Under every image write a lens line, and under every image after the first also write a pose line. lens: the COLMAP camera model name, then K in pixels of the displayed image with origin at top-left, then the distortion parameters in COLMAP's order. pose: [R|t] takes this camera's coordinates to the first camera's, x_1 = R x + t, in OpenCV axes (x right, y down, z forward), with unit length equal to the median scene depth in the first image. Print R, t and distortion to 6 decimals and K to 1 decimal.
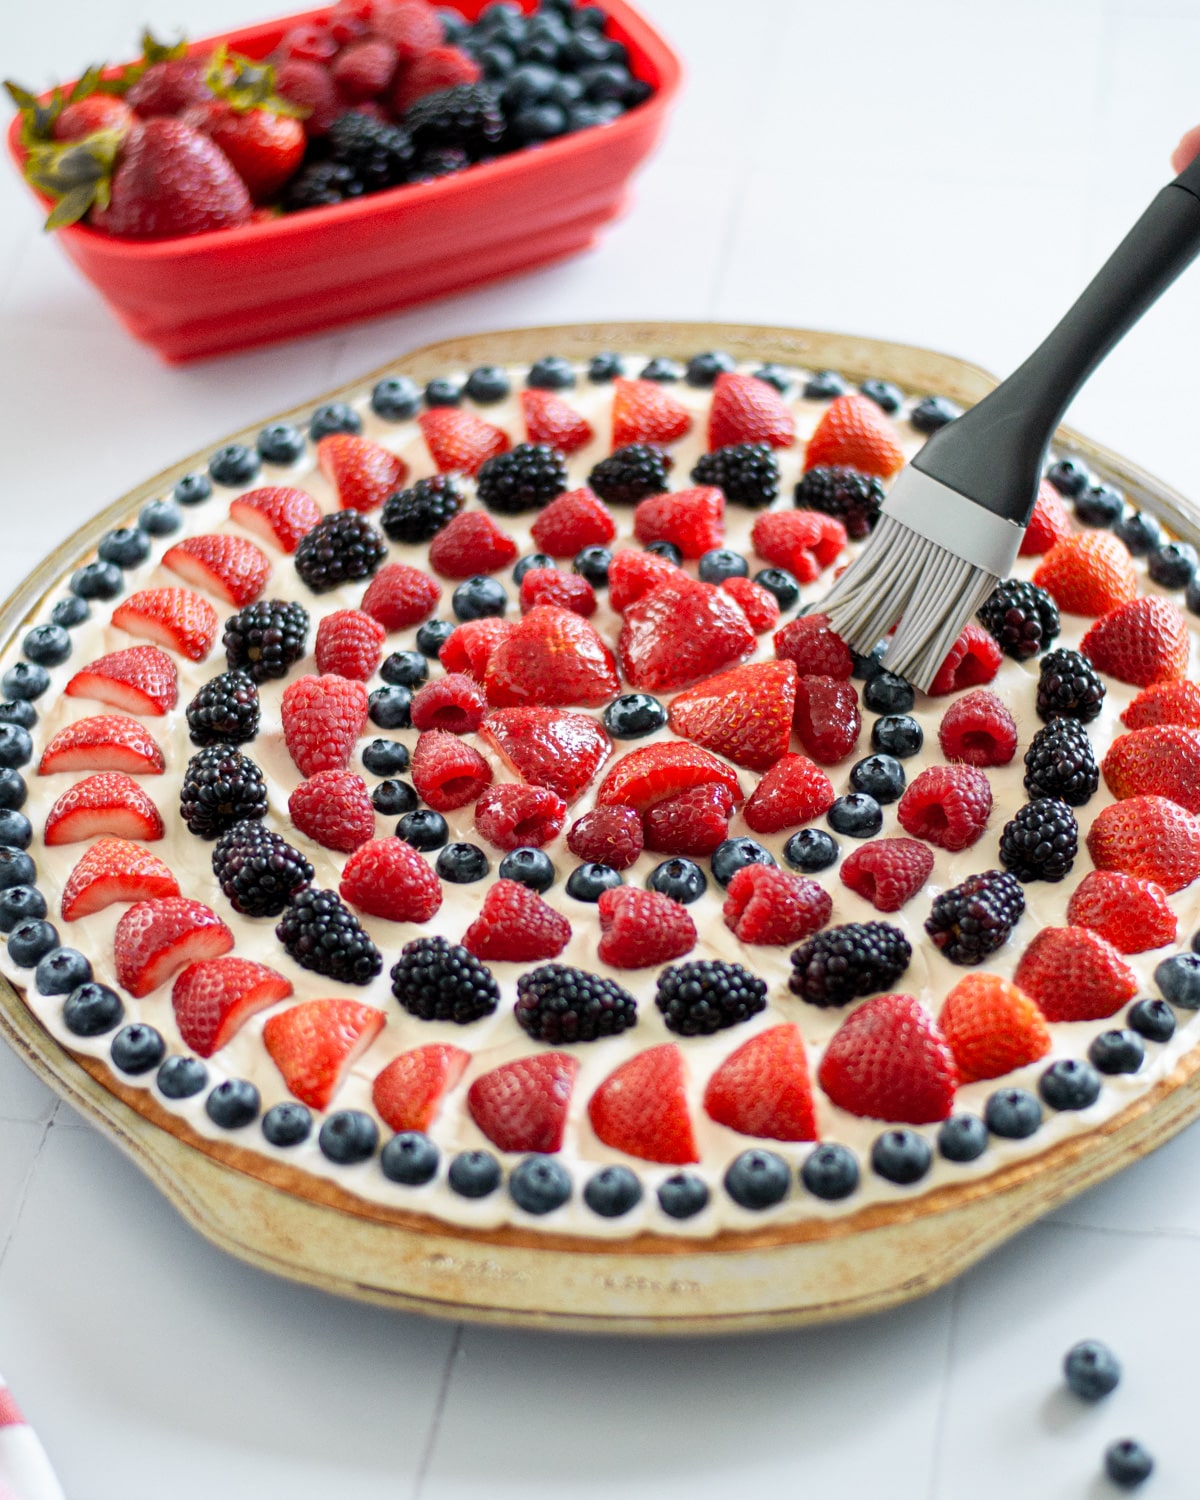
lens RADIAL K [[4201.3, 0, 596.2], [0, 4201.3, 734.7], [0, 0, 1]] dist [-0.115717, 0.000000]
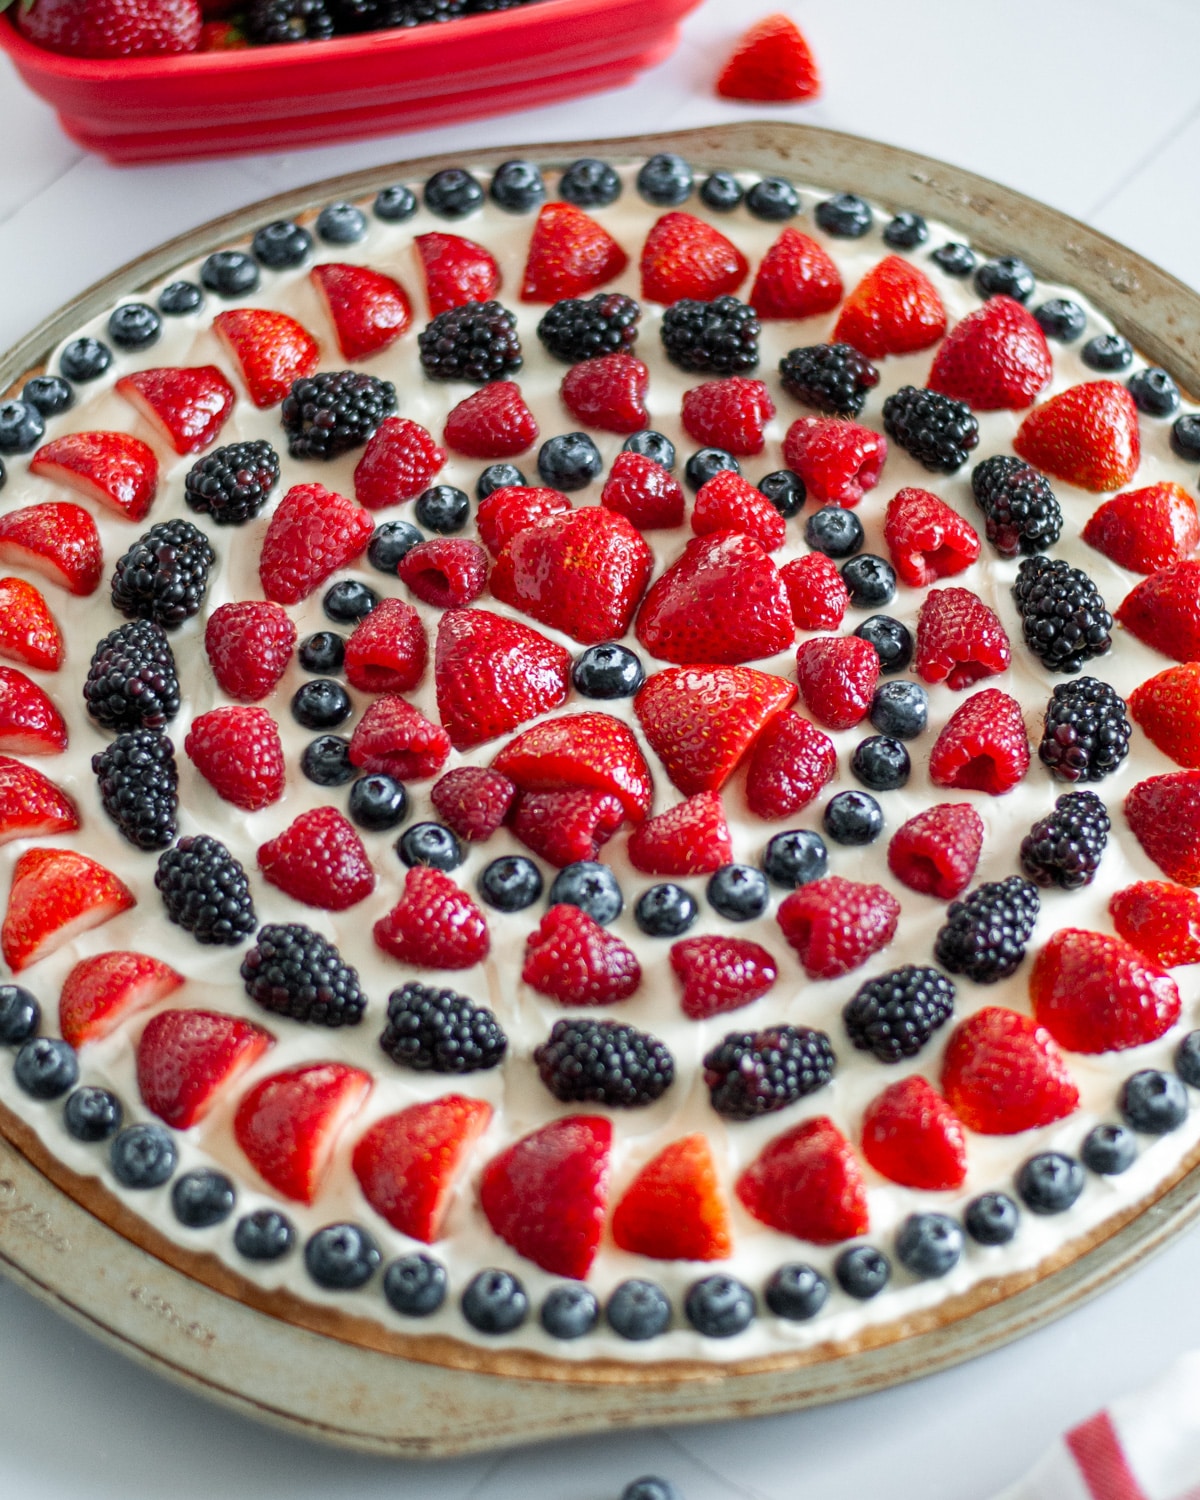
lens RADIAL K [[4201.3, 0, 601.5], [0, 4201.3, 750.6], [0, 0, 1]] dist [-0.115717, 0.000000]
pose [[0.864015, 0.419330, -0.278640, 0.267025], [-0.338145, 0.893363, 0.295907, -0.256081], [0.373010, -0.161448, 0.913673, 0.174457]]
